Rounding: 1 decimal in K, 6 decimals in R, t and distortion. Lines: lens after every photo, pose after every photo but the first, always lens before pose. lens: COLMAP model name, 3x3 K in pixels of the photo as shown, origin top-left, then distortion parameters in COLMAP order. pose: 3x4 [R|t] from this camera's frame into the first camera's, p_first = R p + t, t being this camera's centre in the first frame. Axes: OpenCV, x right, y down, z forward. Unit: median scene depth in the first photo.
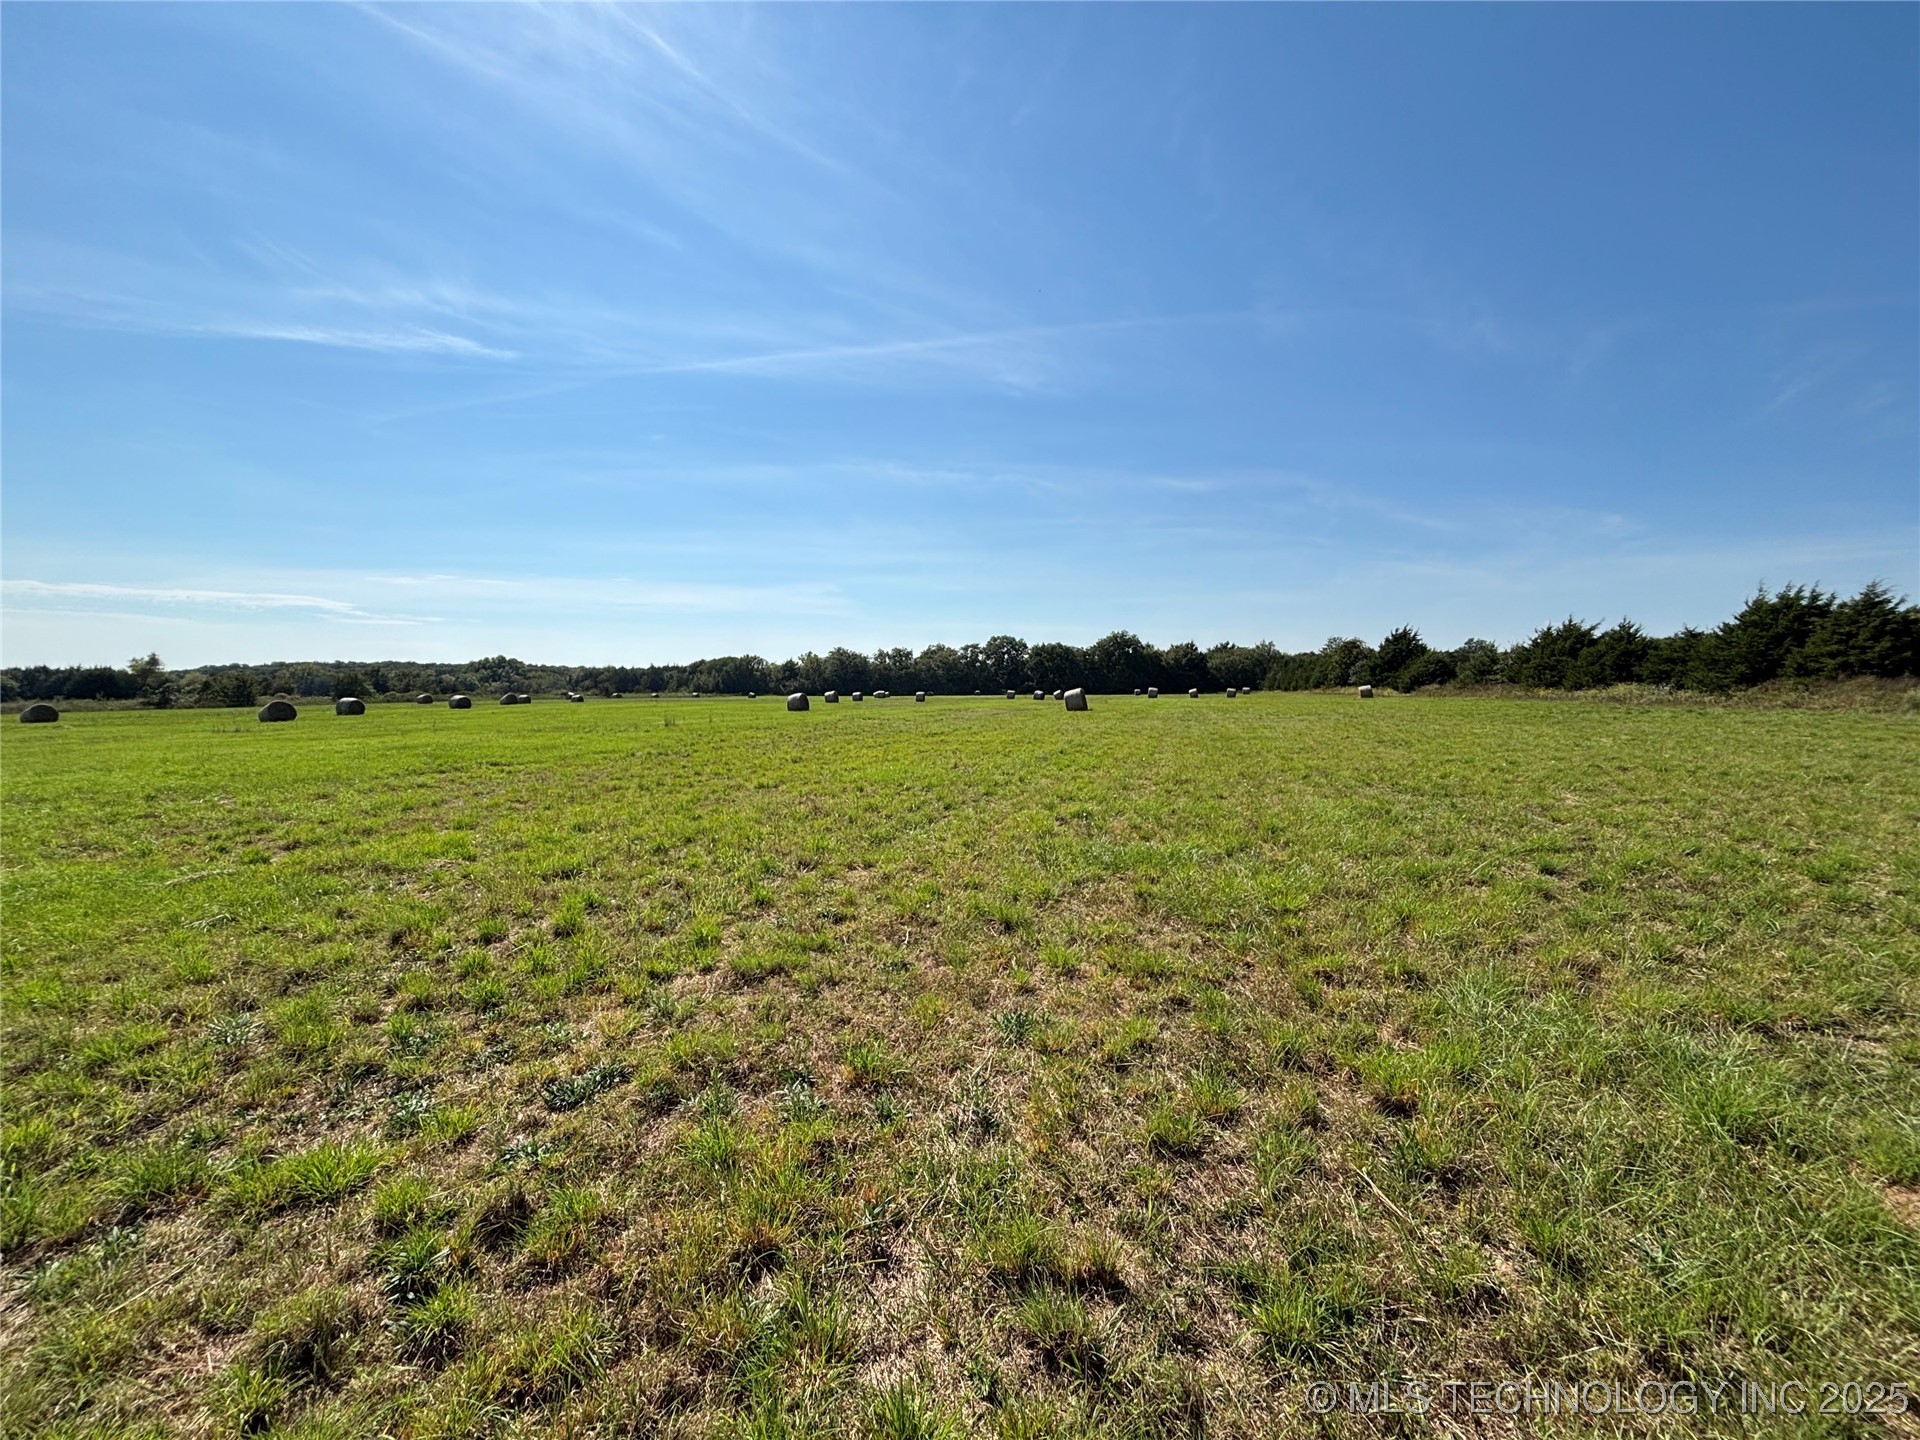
lens RADIAL K [[772.9, 0, 954.7], [0, 772.9, 712.0], [0, 0, 1]] dist [0.000562, 0.000151]
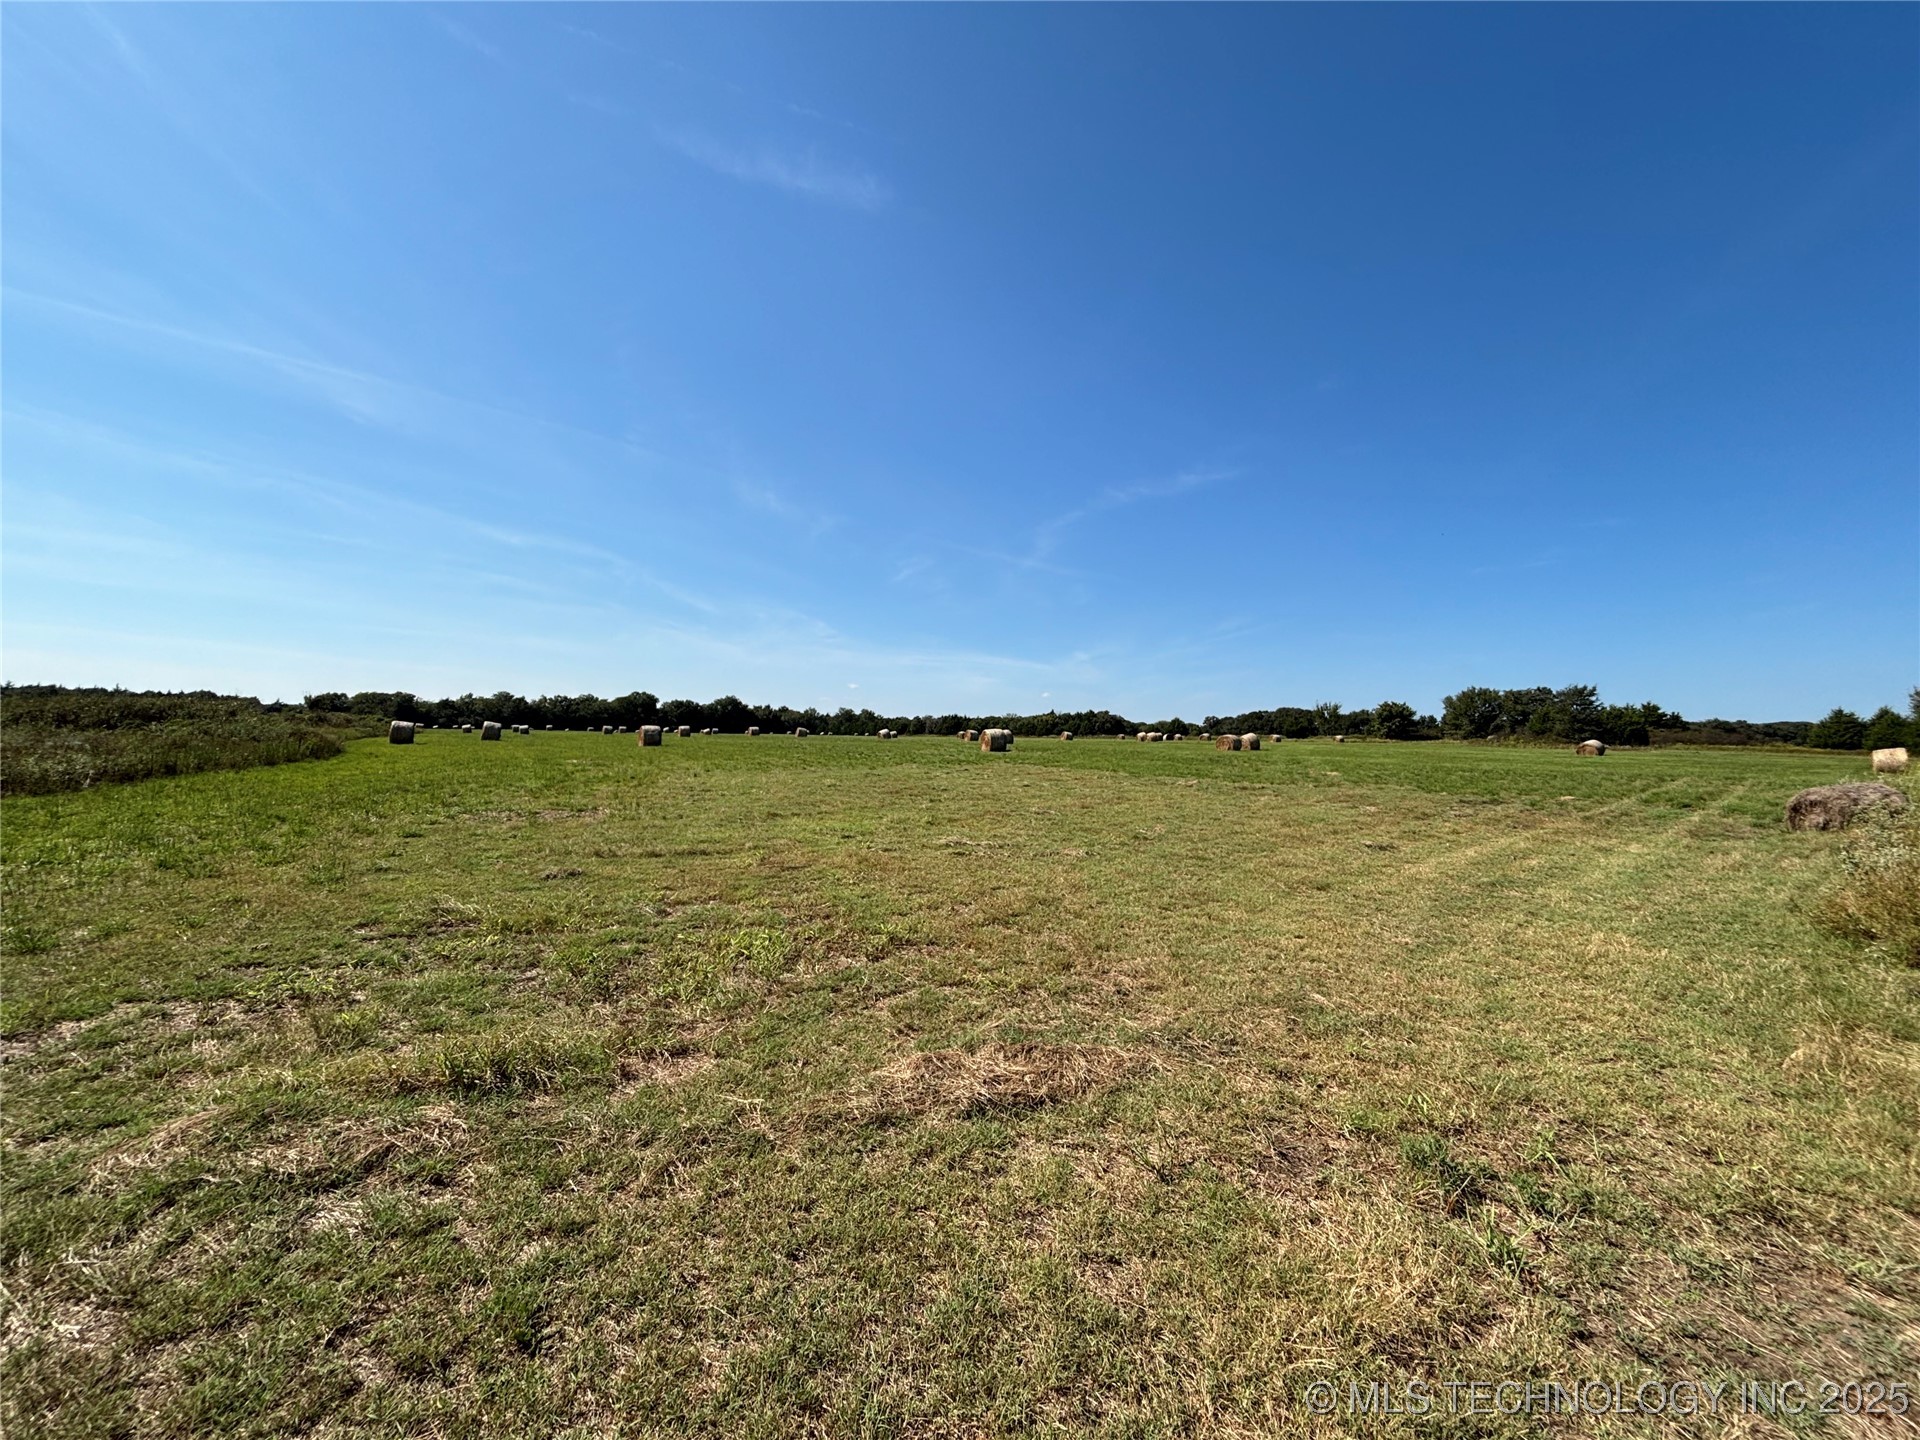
lens RADIAL K [[772.9, 0, 958.7], [0, 772.9, 722.6], [0, 0, 1]] dist [0.000562, 0.000151]
pose [[0.587090, 0.028964, 0.809003, -0.793267], [0.005146, 0.999206, -0.039508, 0.026876], [-0.809505, 0.027358, 0.586475, -0.426762]]
